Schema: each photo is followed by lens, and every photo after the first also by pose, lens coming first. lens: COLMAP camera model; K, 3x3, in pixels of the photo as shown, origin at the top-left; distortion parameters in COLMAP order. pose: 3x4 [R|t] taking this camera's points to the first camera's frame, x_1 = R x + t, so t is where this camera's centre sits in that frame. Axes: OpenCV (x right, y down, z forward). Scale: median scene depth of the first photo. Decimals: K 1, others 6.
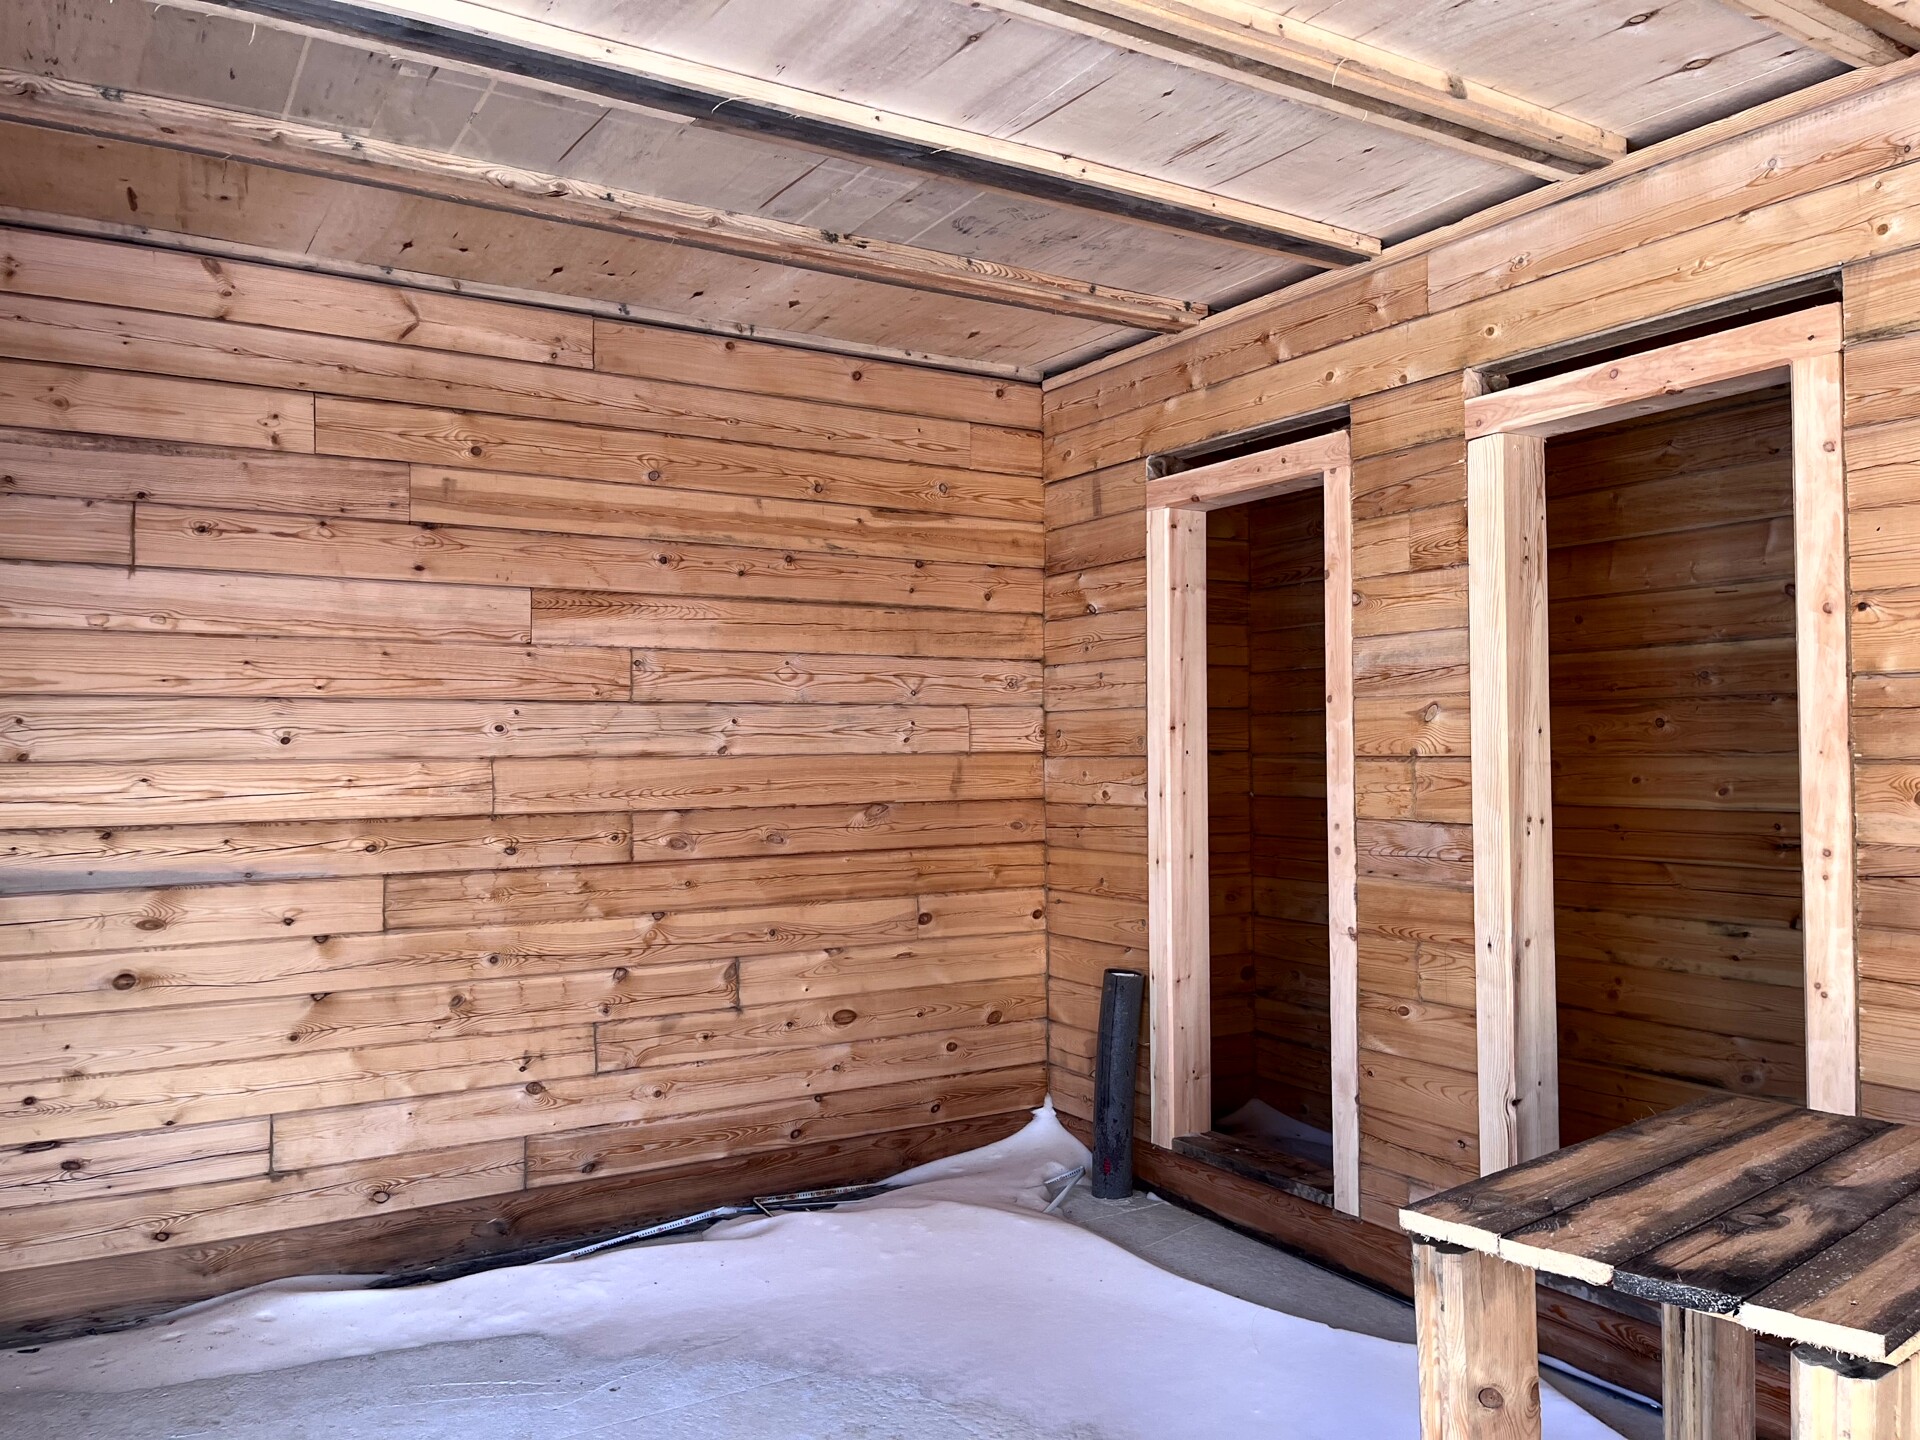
lens RADIAL K [[1441.3, 0, 934.5], [0, 1441.3, 715.7], [0, 0, 1]] dist [0.071711, -0.109983]
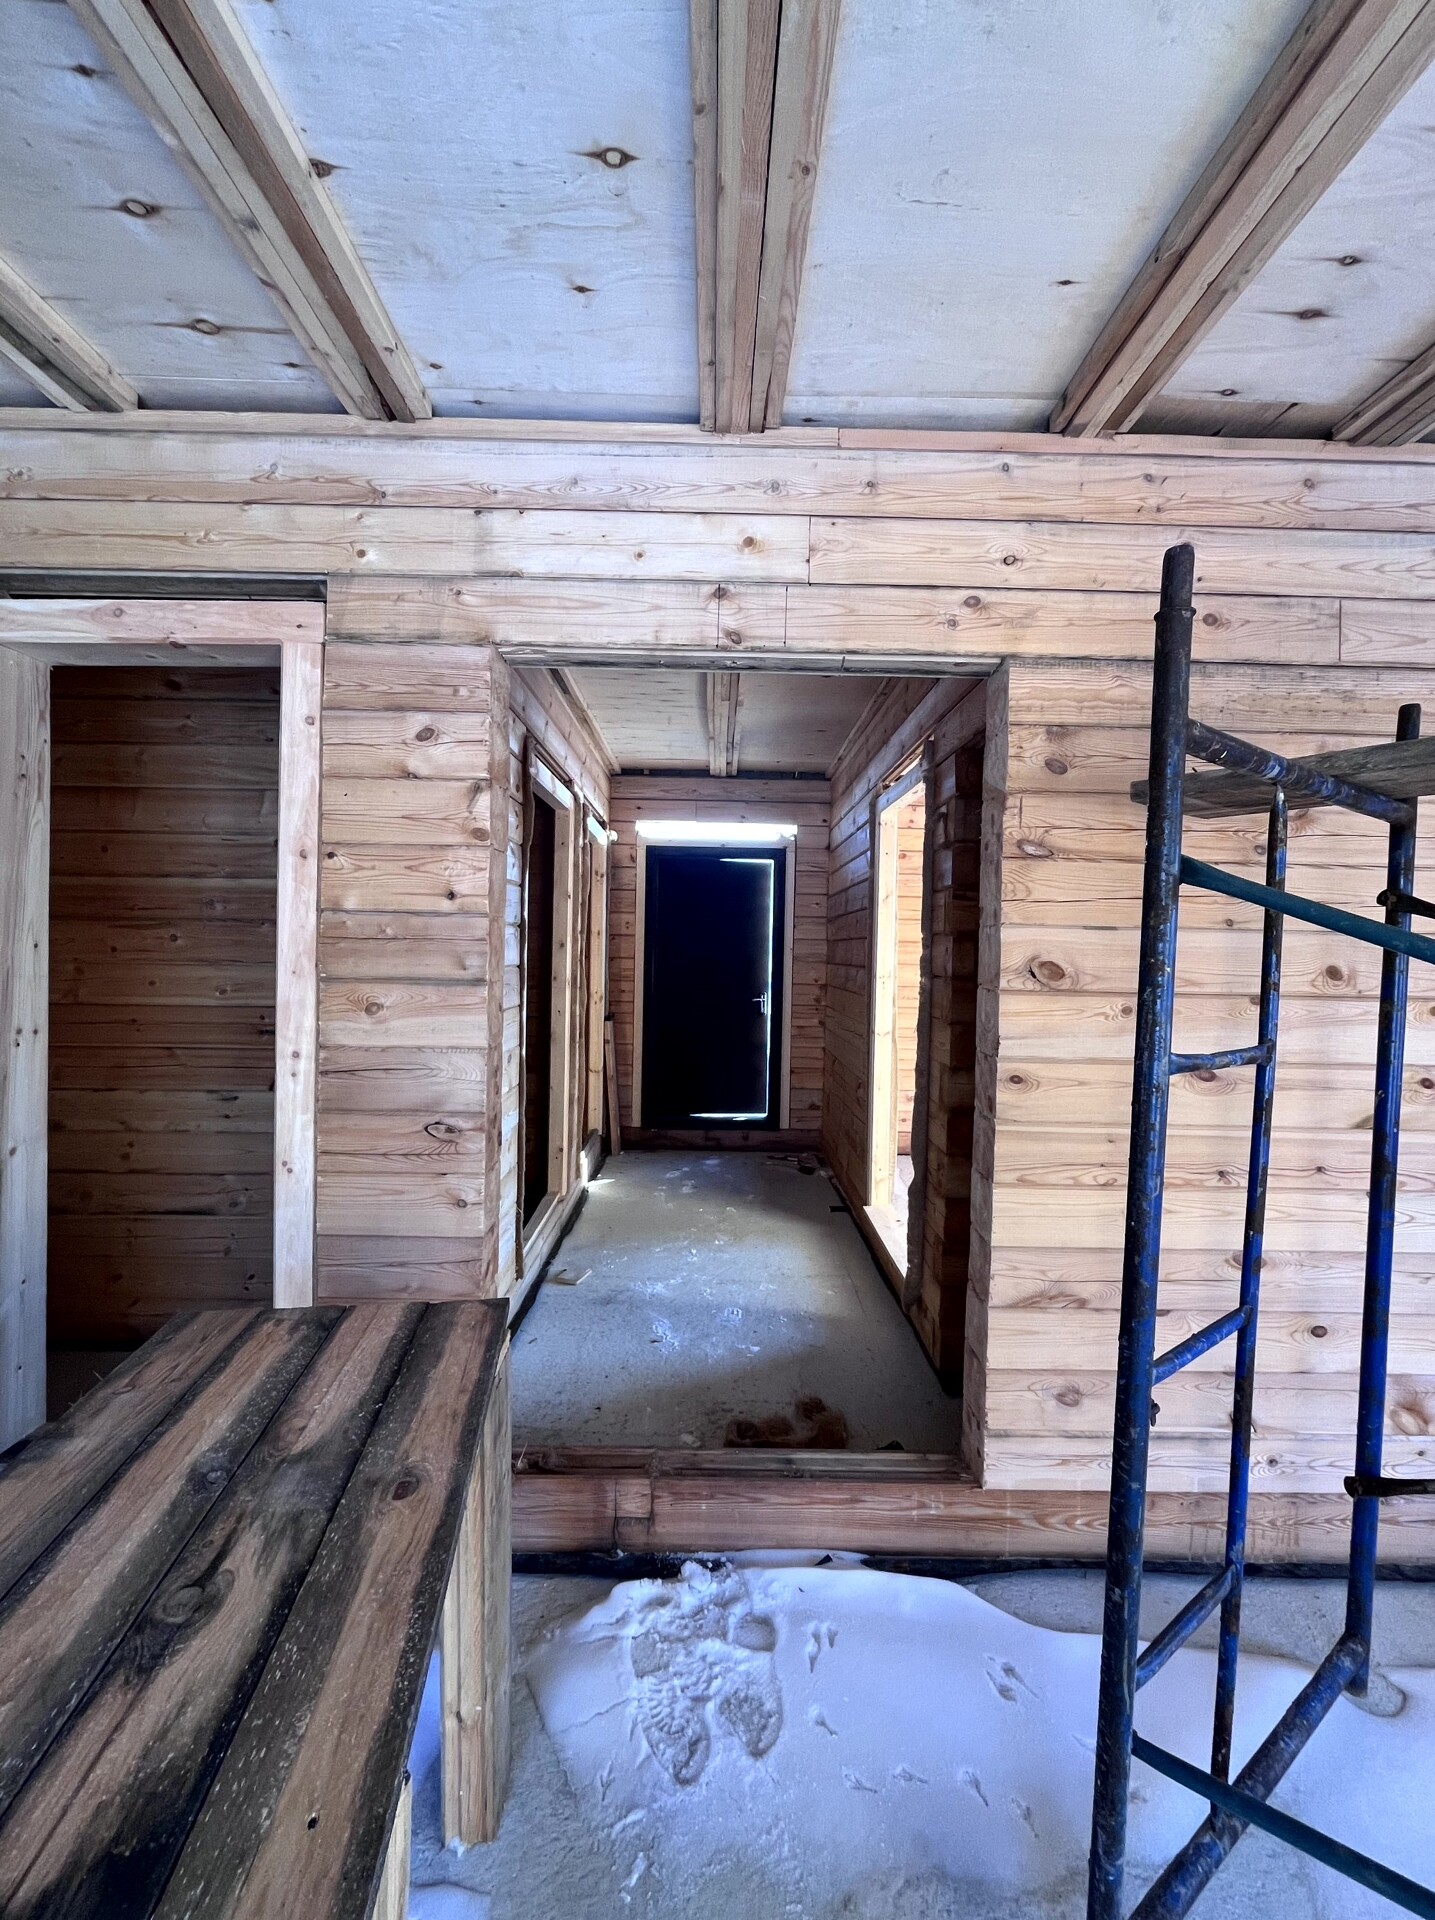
lens RADIAL K [[776.6, 0, 717.5], [0, 776.6, 949.5], [0, 0, 1]] dist [-0.000719, -0.003110]
pose [[0.505066, 0.014766, 0.862954, 0.224339], [-0.040028, 0.999179, 0.006331, -0.011841], [-0.862152, -0.037740, 0.505242, 0.363804]]
